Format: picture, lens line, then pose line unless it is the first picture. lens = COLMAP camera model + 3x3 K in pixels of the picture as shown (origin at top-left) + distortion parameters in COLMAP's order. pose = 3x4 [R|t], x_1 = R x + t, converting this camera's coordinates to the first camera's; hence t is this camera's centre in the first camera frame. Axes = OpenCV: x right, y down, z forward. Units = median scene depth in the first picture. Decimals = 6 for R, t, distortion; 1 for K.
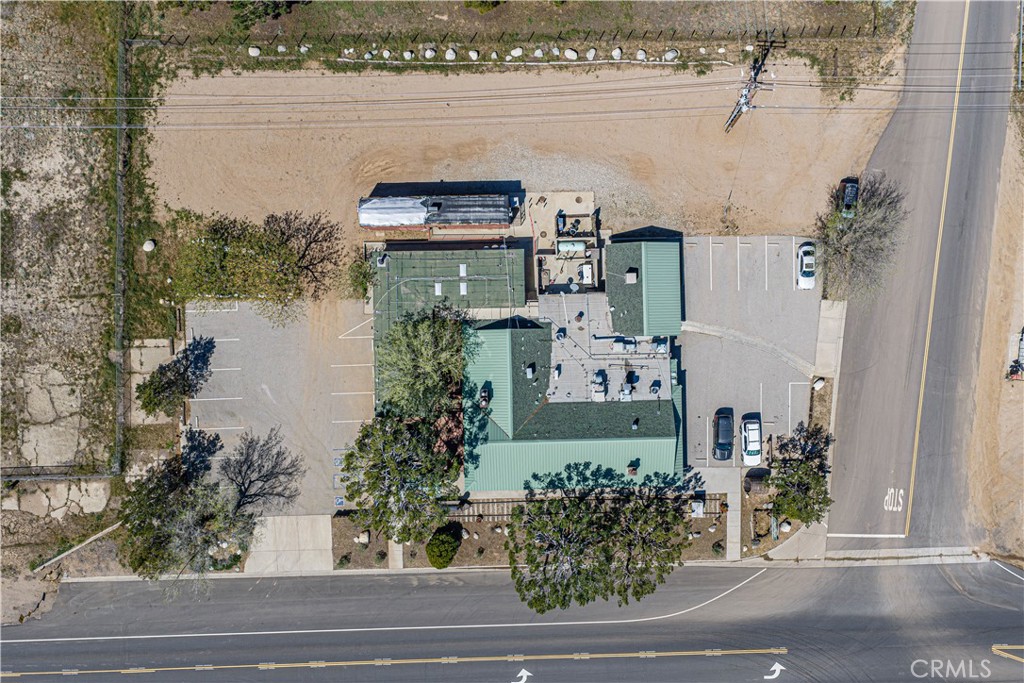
lens RADIAL K [[844.9, 0, 507.5], [0, 844.9, 342.2], [0, 0, 1]] dist [0.016404, -0.026952]
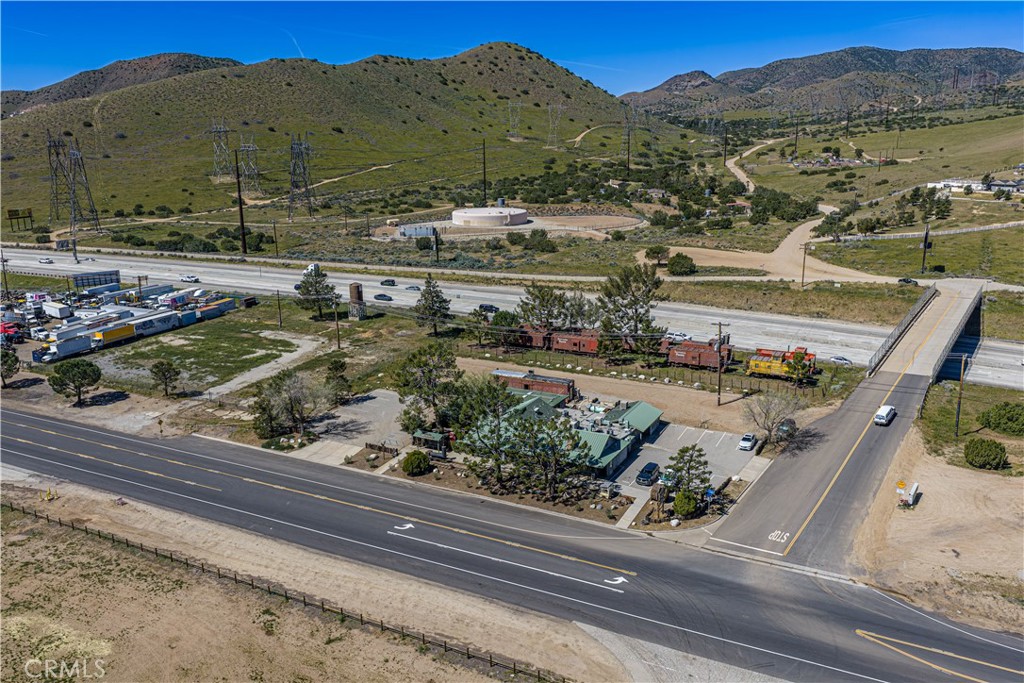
lens RADIAL K [[844.9, 0, 519.5], [0, 844.9, 339.3], [0, 0, 1]] dist [0.016404, -0.026952]
pose [[0.876443, 0.104165, -0.470103, 0.656726], [-0.481365, 0.213112, -0.850218, 1.233307], [0.011622, 0.971459, 0.236922, 0.497216]]
